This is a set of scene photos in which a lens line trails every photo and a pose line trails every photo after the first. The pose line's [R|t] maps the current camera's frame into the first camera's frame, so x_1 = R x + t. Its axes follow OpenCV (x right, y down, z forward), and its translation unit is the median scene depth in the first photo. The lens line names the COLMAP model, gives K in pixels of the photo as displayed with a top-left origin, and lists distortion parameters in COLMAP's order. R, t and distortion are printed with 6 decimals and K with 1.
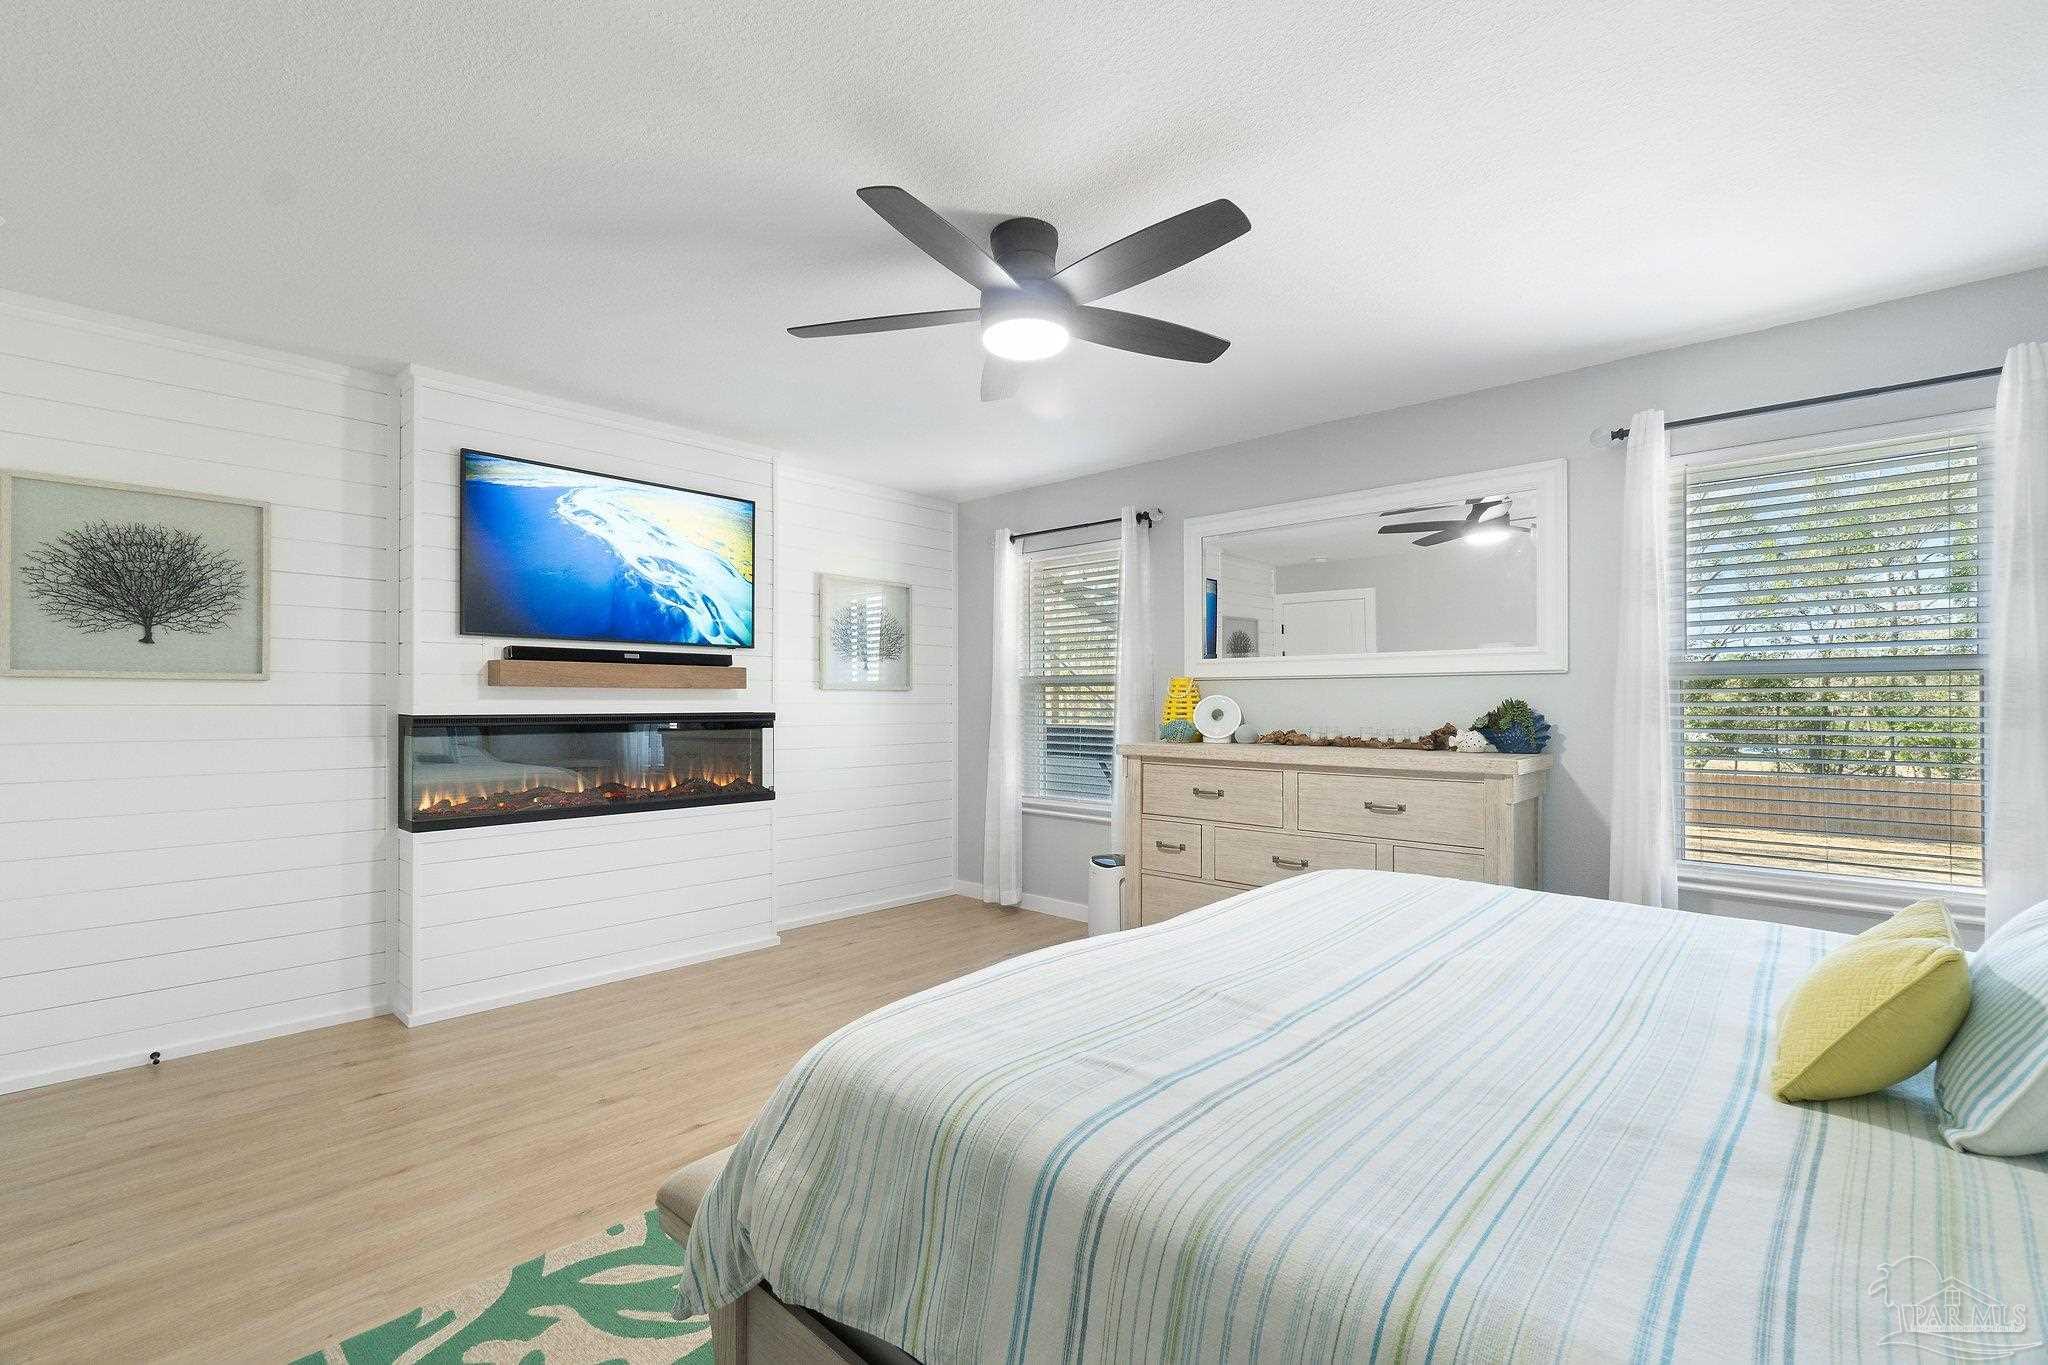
lens RADIAL K [[901.9, 0, 1027.9], [0, 901.9, 690.7], [0, 0, 1]] dist [-0.000886, -0.000292]
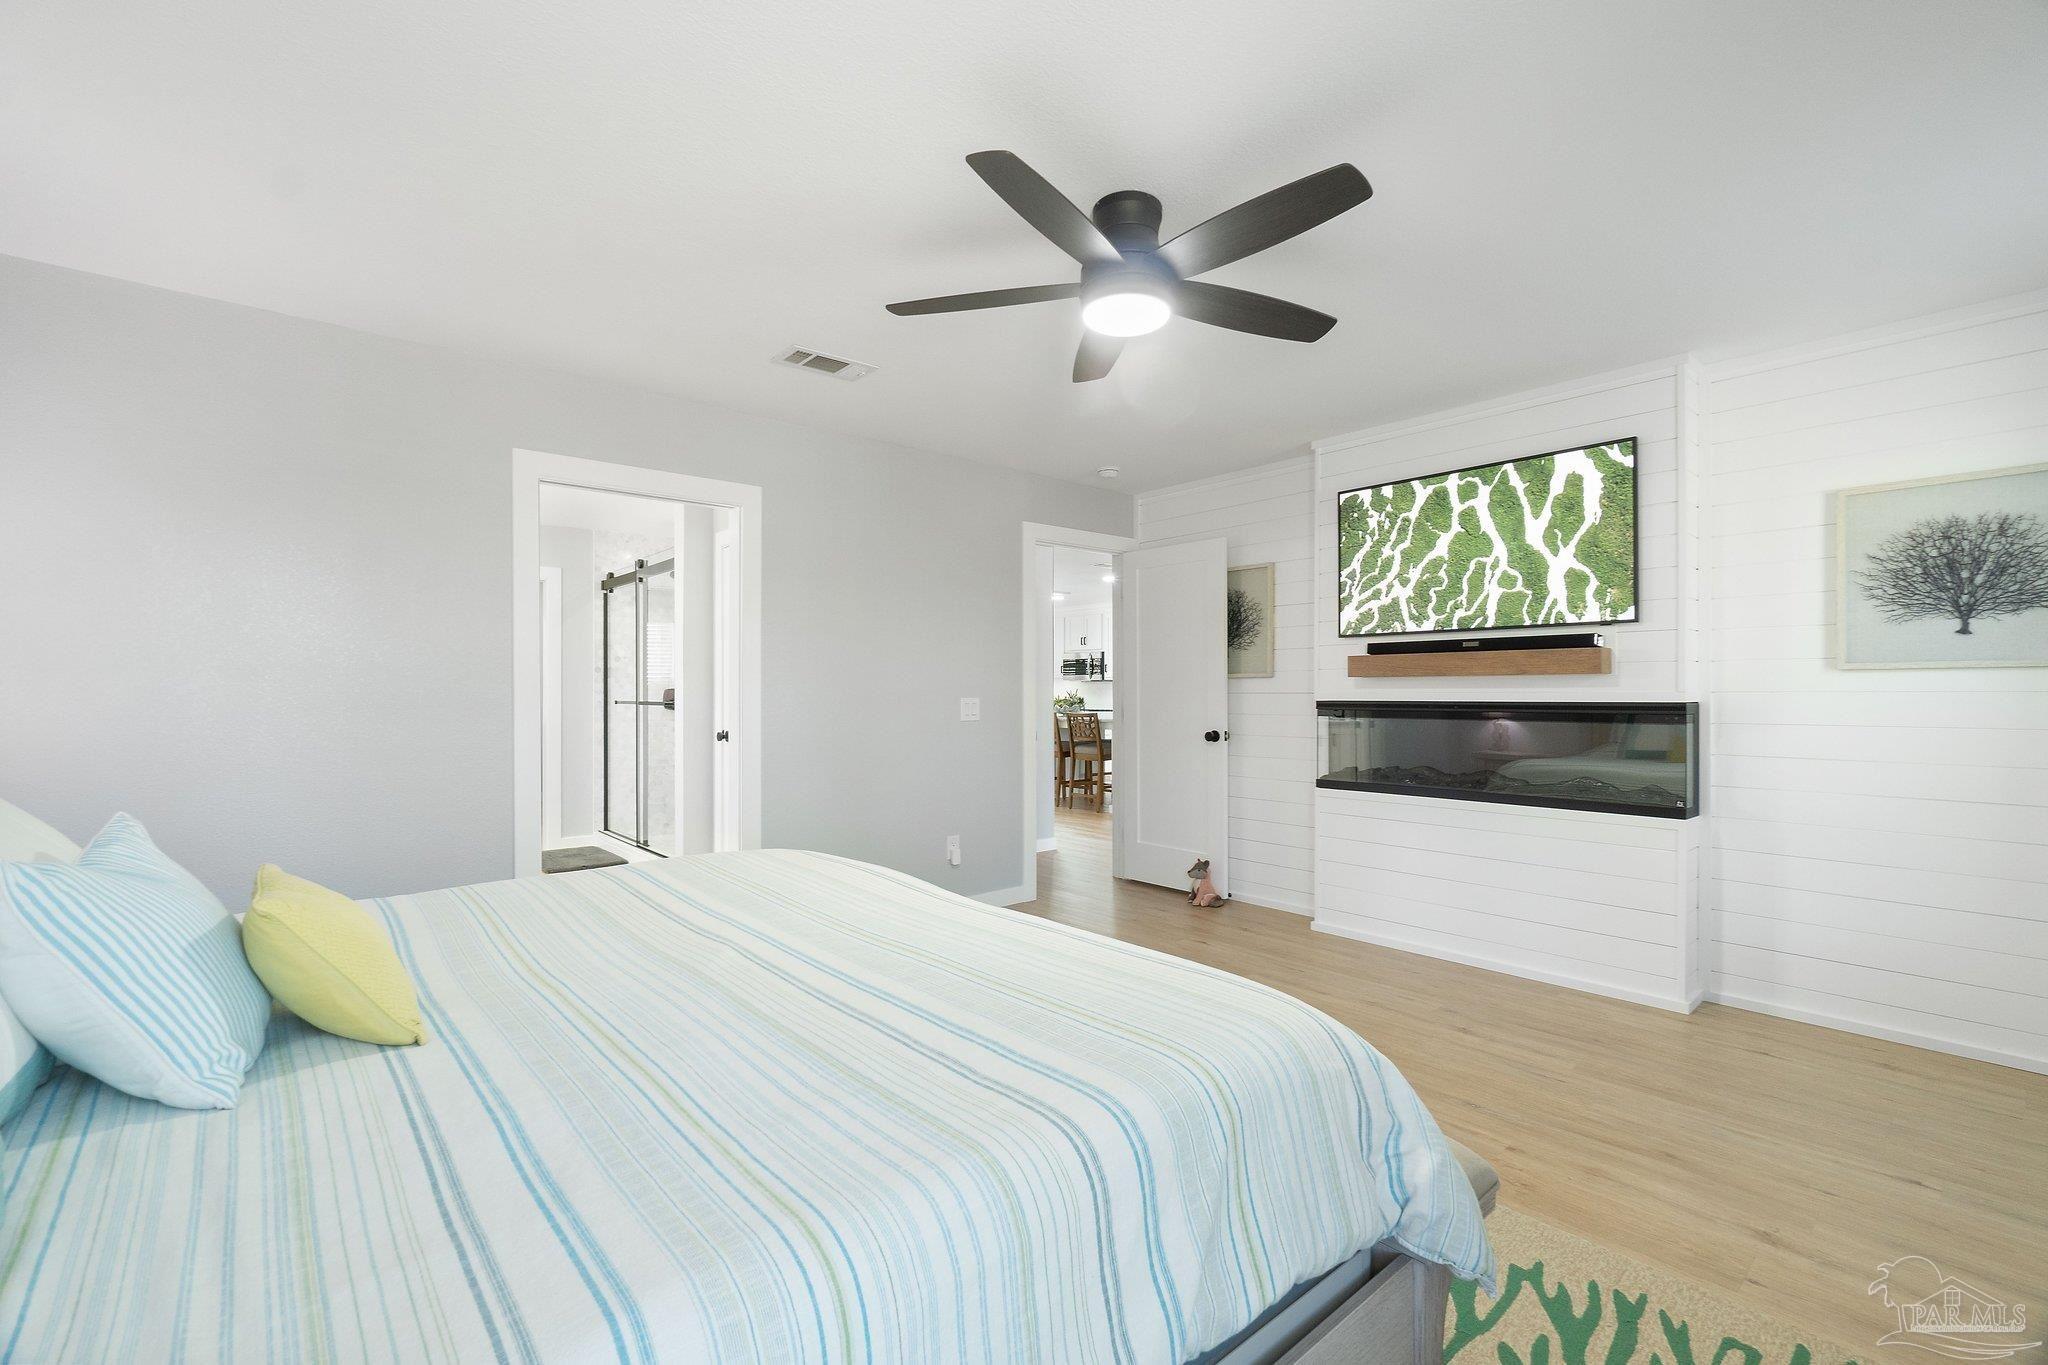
lens RADIAL K [[901.9, 0, 1027.9], [0, 901.9, 690.7], [0, 0, 1]] dist [-0.000886, -0.000292]
pose [[-0.121076, -0.004680, -0.992632, 0.578383], [0.010564, 0.999926, -0.006003, 0.013171], [0.992587, -0.011213, -0.121018, 0.597780]]
